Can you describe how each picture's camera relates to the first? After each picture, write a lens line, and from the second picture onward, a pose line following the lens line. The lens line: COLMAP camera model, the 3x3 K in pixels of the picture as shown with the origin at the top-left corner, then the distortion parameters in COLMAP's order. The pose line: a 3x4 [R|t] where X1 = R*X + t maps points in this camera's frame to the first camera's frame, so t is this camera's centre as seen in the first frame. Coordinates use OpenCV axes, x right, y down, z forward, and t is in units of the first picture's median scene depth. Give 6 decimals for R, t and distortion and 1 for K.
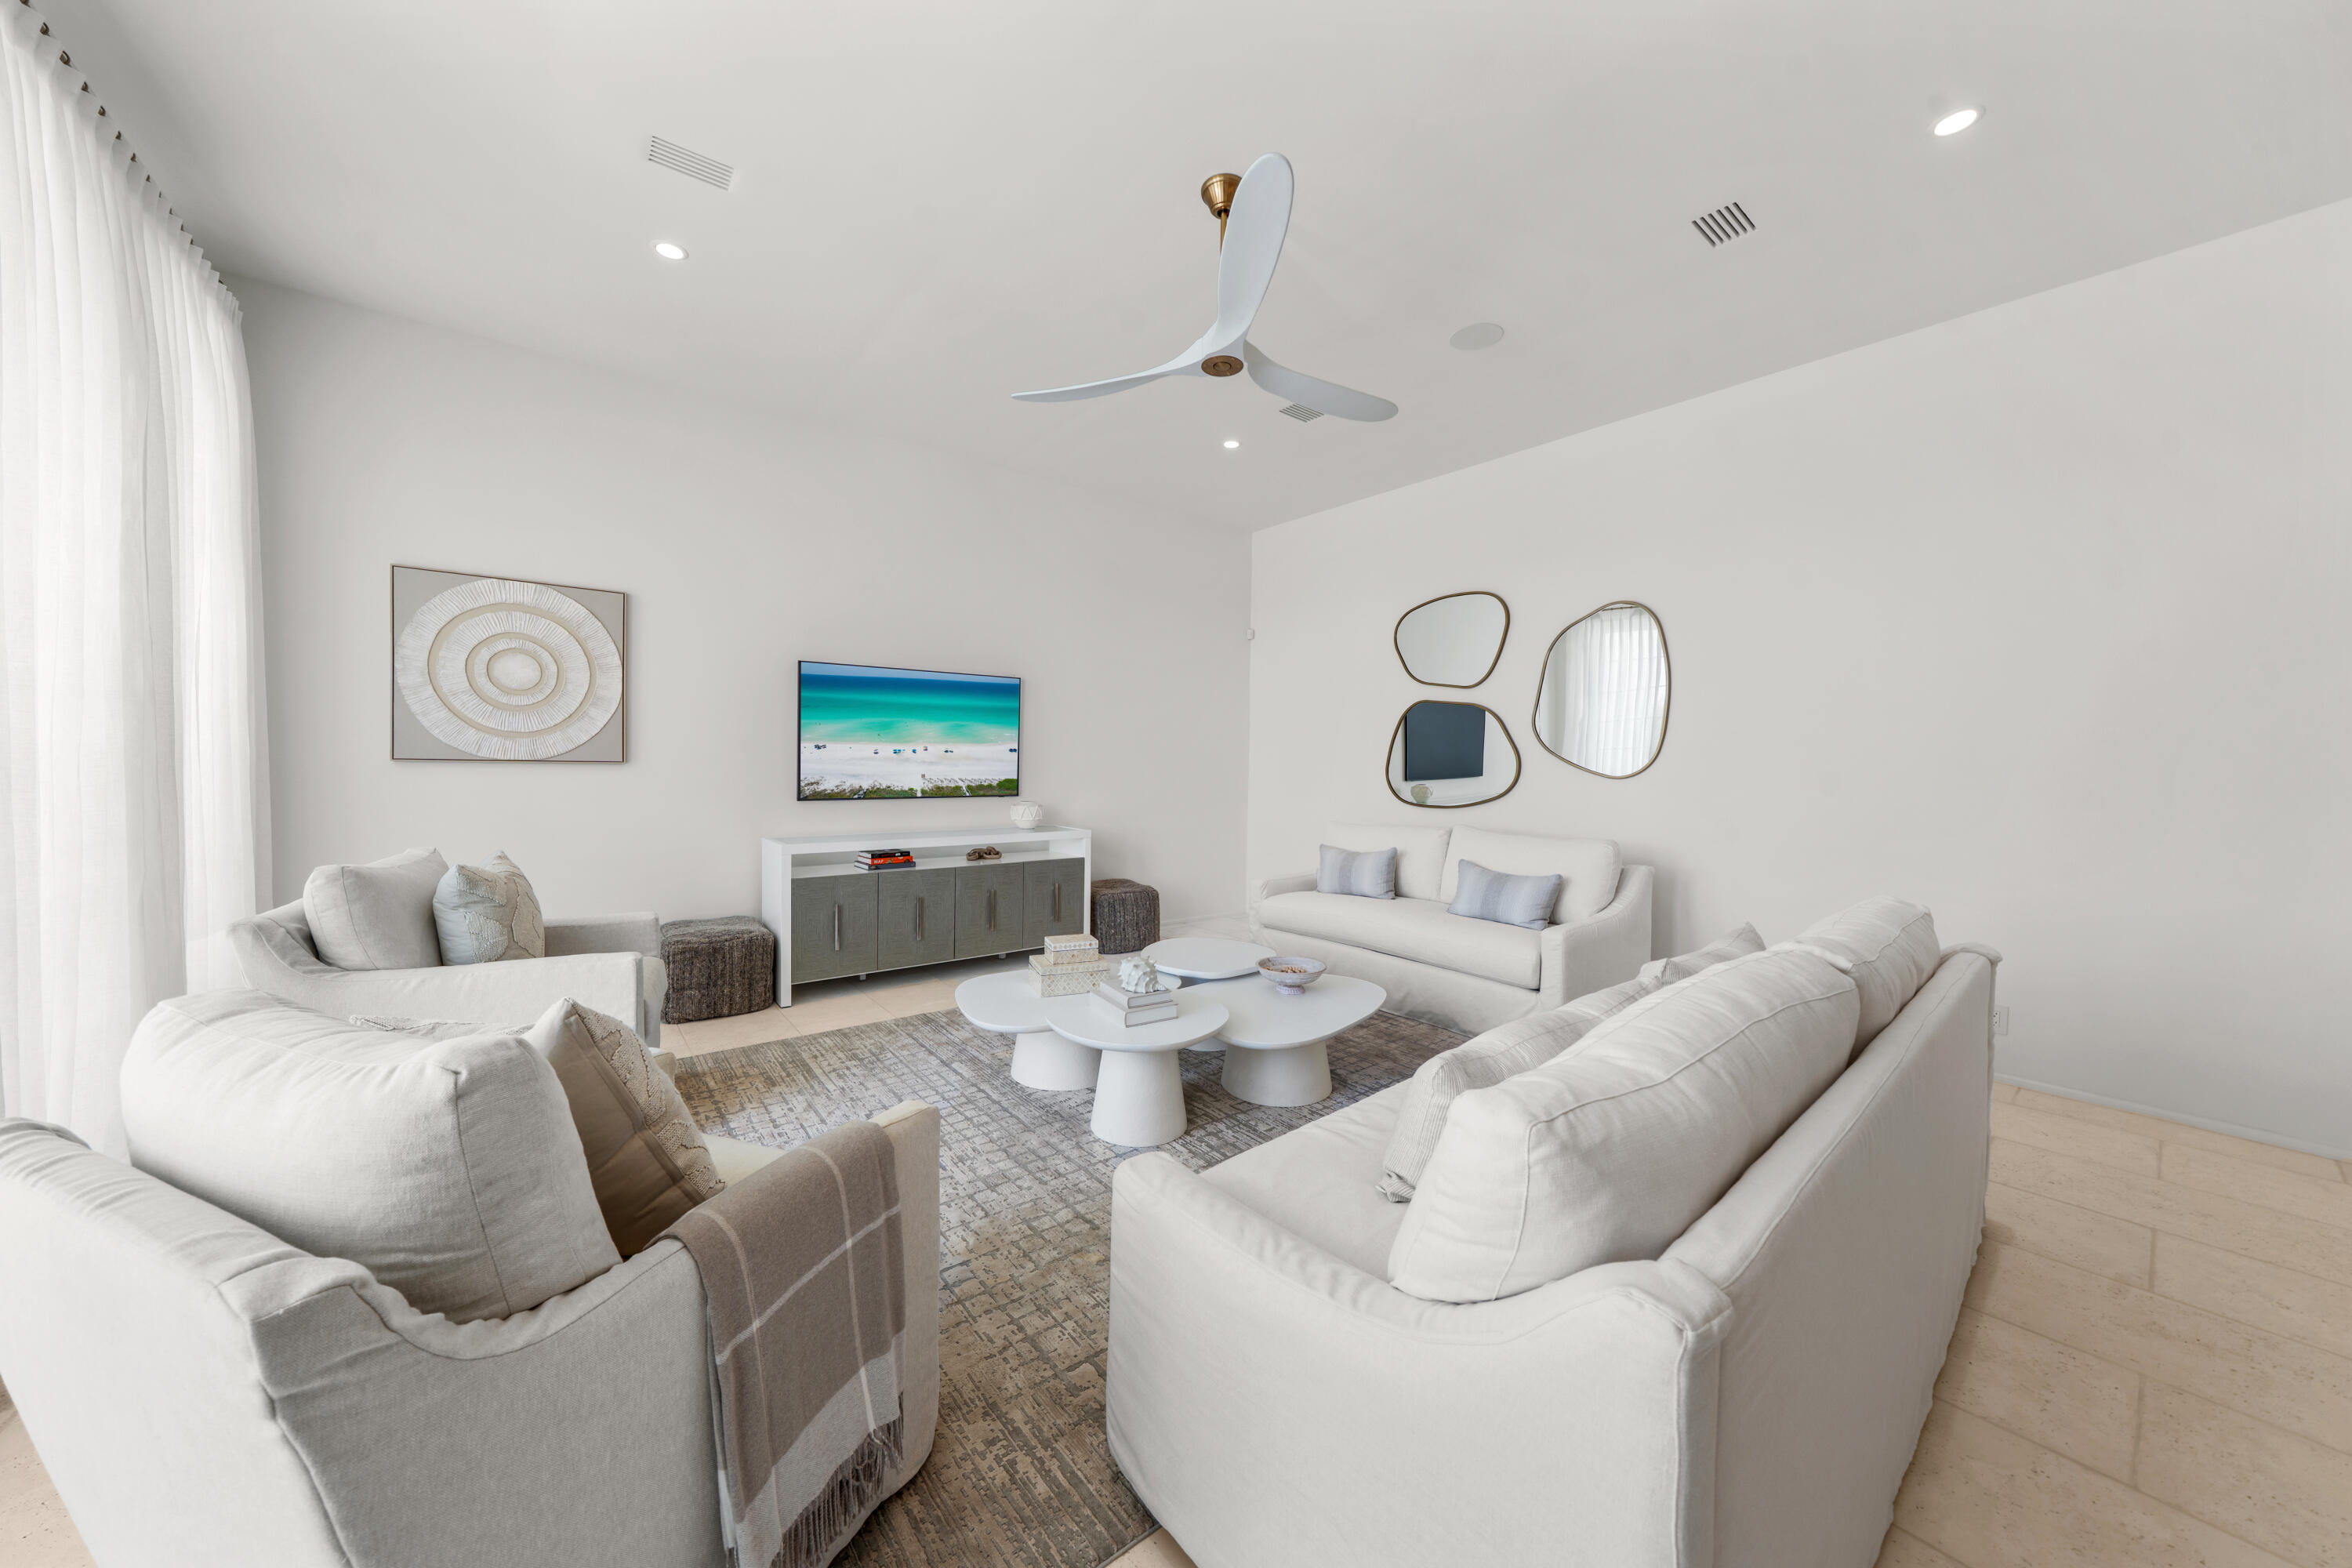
lens RADIAL K [[813.9, 0, 1164.9], [0, 813.9, 775.2], [0, 0, 1]] dist [-0.001460, 0.000208]
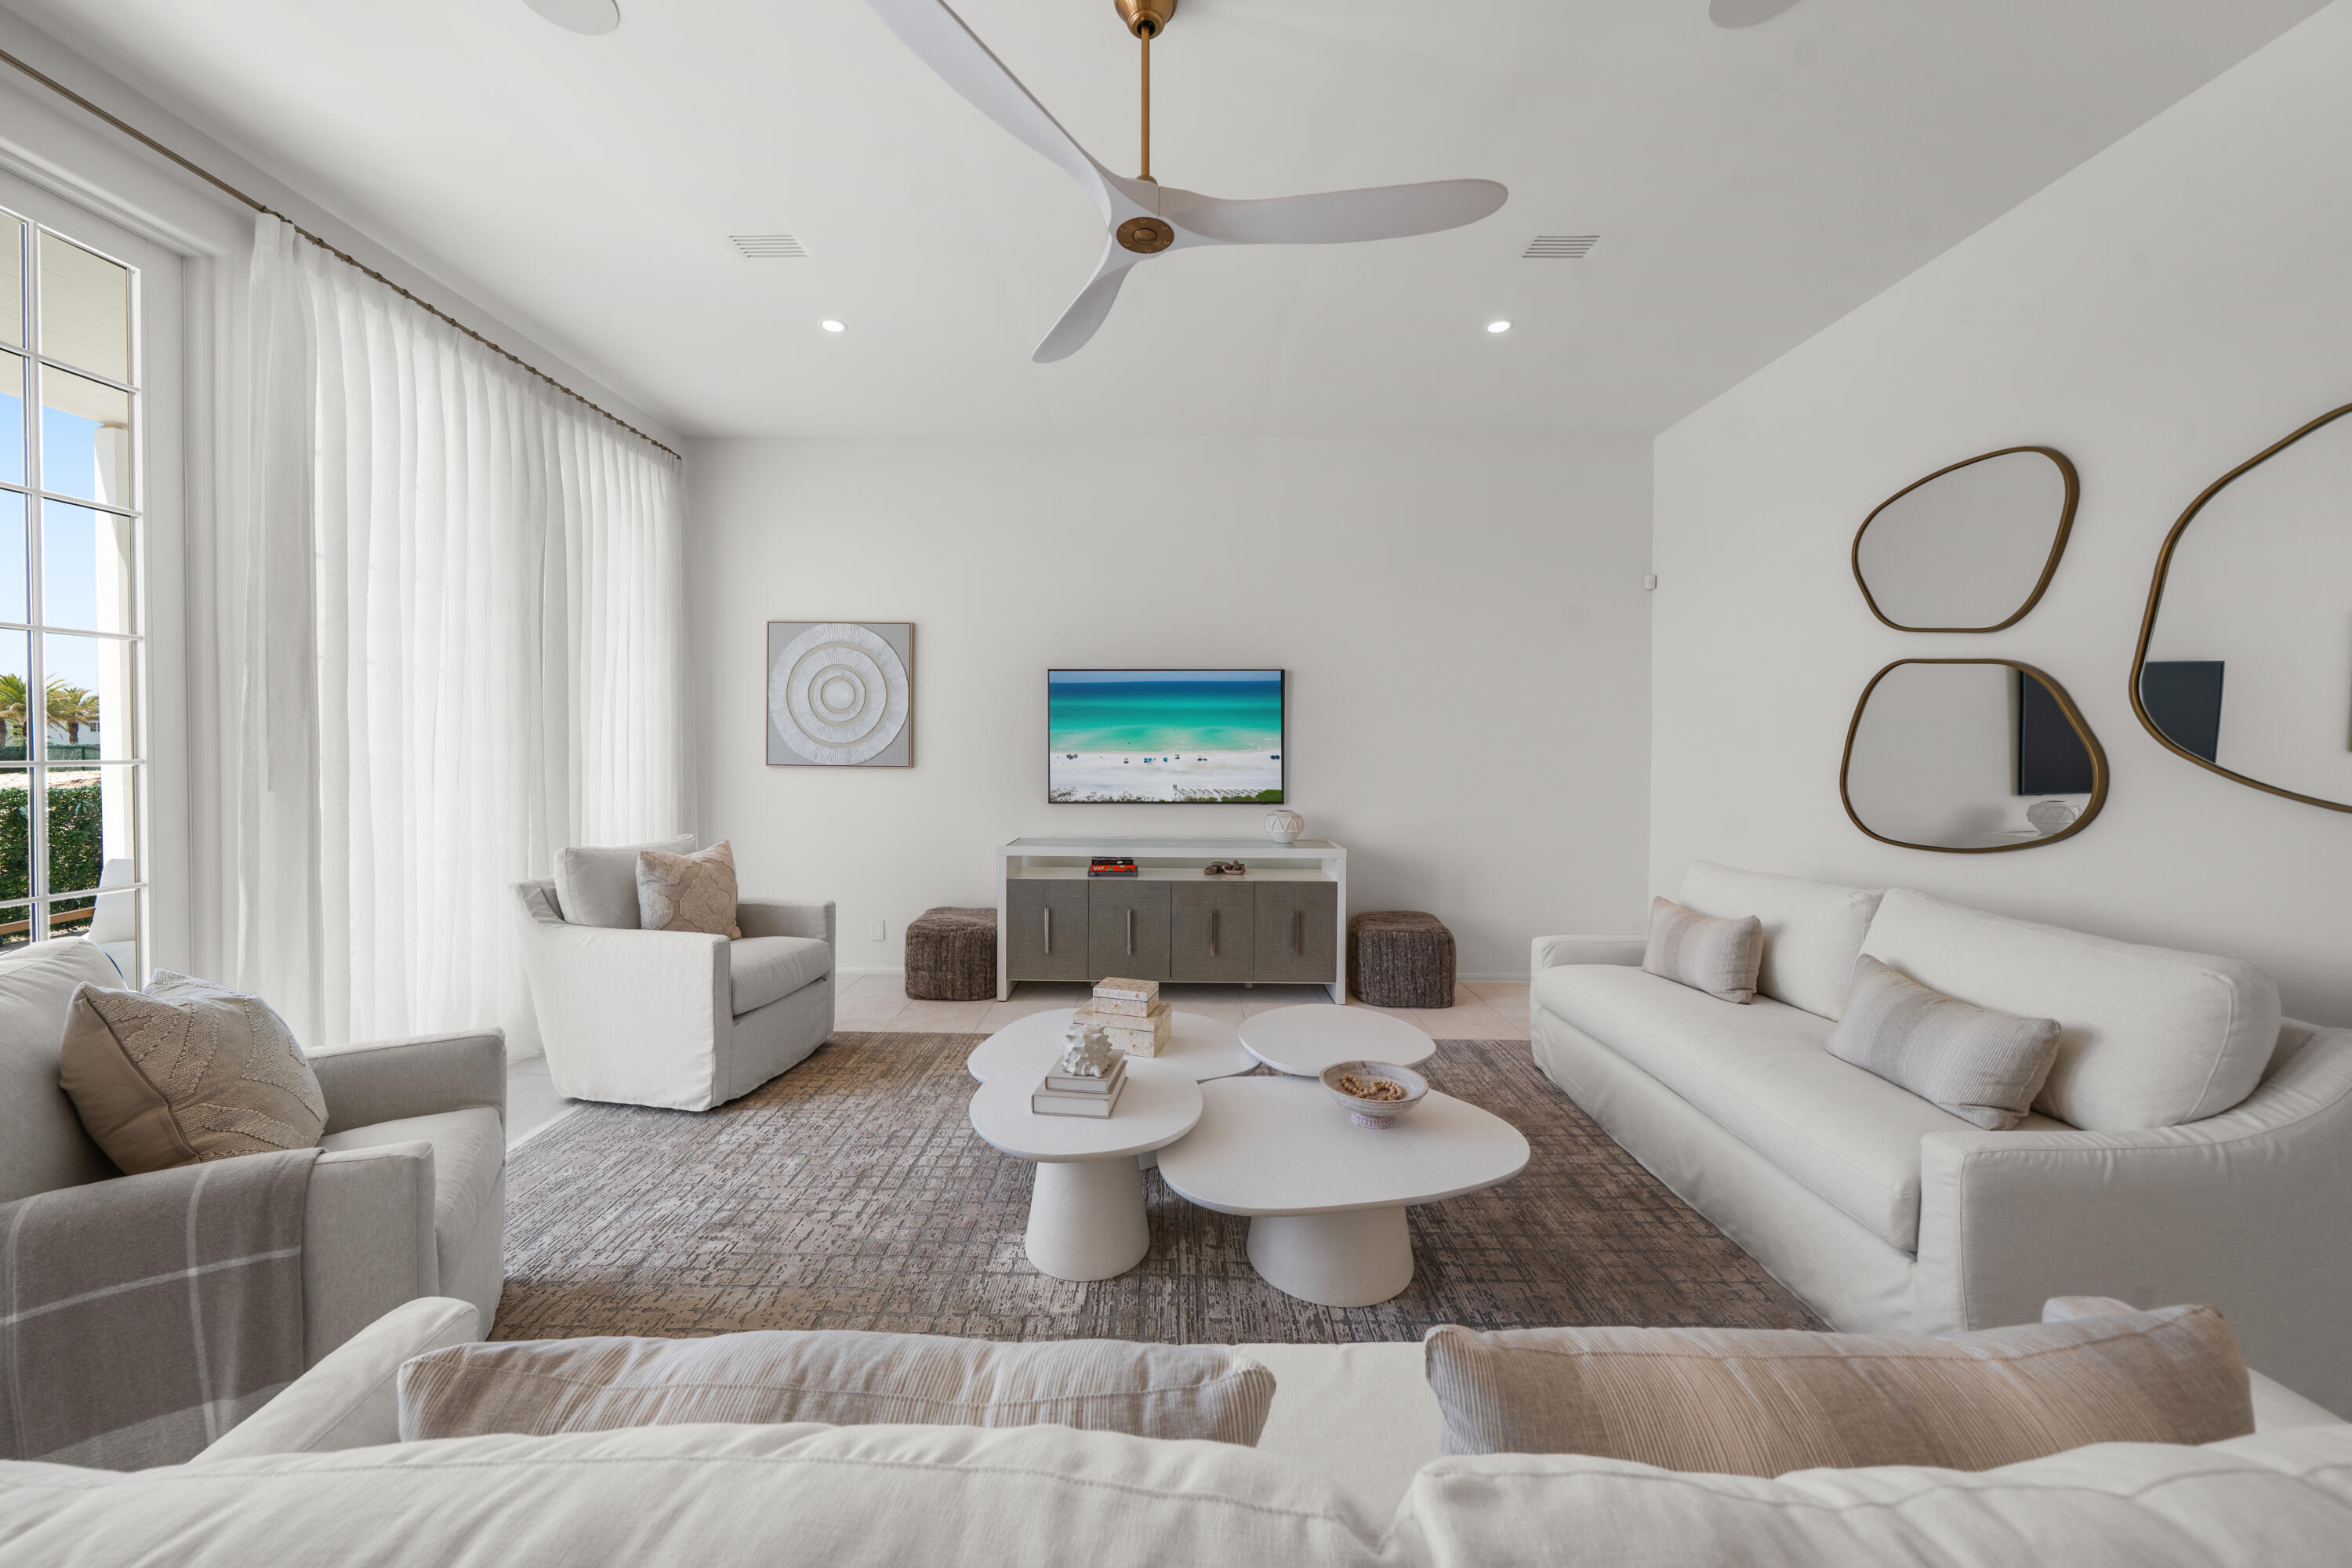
lens RADIAL K [[830.5, 0, 1169.8], [0, 830.5, 743.0], [0, 0, 1]] dist [-0.000822, -0.000180]
pose [[0.776843, -0.013229, -0.629555, 0.337985], [-0.007440, 0.999517, -0.030183, -0.014727], [0.629650, 0.028132, 0.776369, 0.267008]]
